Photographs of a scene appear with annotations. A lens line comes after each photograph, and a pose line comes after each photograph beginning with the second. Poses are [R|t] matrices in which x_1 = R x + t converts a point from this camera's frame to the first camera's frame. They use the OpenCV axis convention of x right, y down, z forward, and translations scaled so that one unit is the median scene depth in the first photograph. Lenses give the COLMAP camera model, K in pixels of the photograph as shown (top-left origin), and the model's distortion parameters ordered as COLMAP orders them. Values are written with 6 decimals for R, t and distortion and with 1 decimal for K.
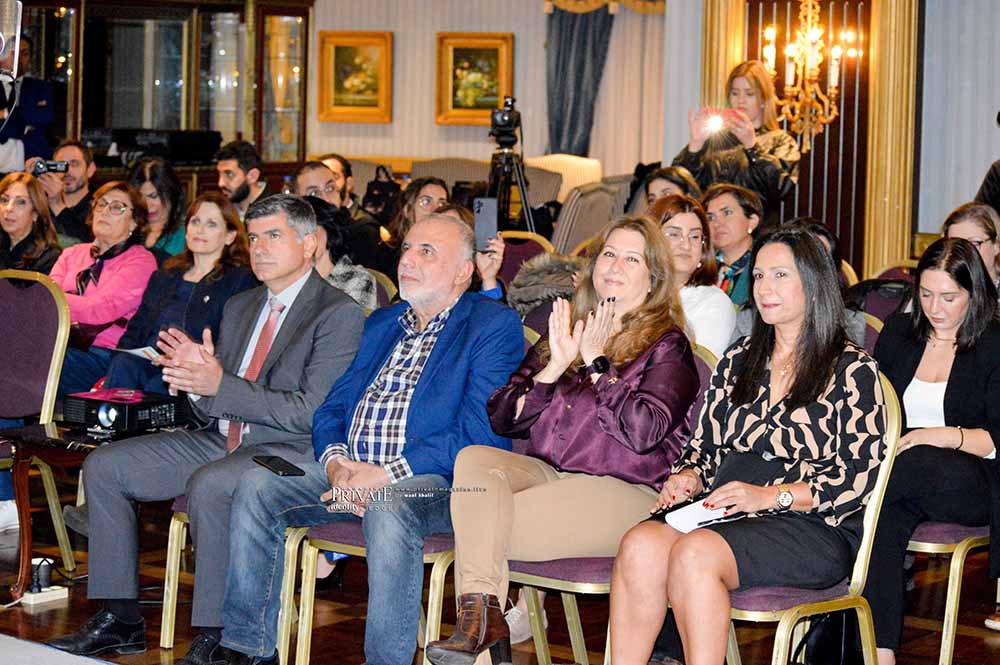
lens RADIAL K [[2323.0, 0, 576.9], [0, 2323.0, 316.4], [0, 0, 1]] dist [-0.391608, 1.022376]
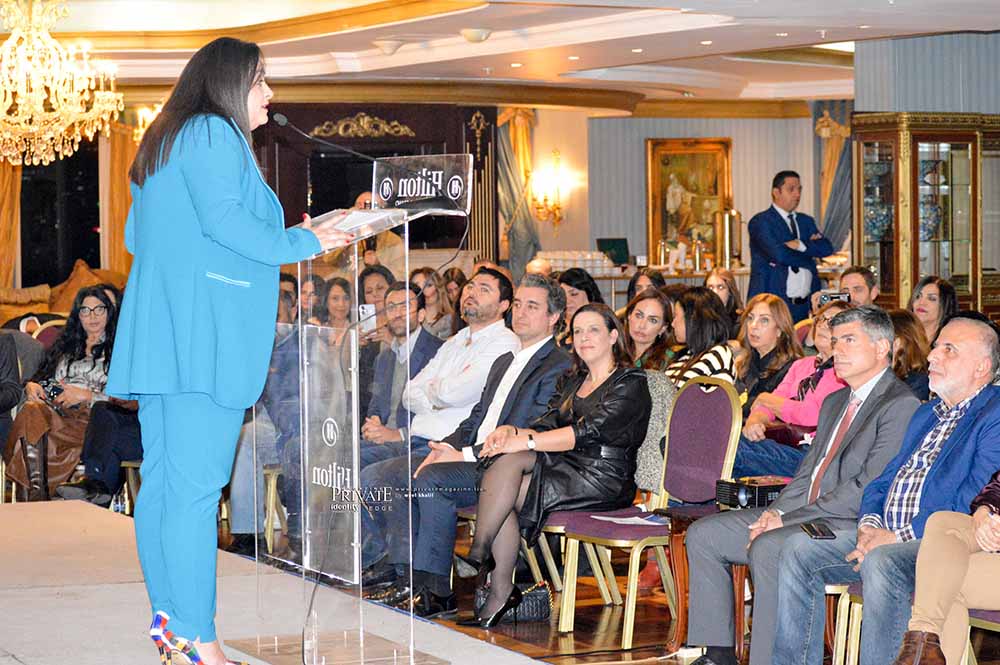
lens RADIAL K [[2323.0, 0, 576.9], [0, 2323.0, 316.4], [0, 0, 1]] dist [-0.391608, 1.022376]
pose [[0.909463, -0.015659, -0.415489, 0.253061], [-0.007933, 0.998455, -0.054993, 0.020683], [0.415708, 0.053310, 0.907934, -0.136885]]
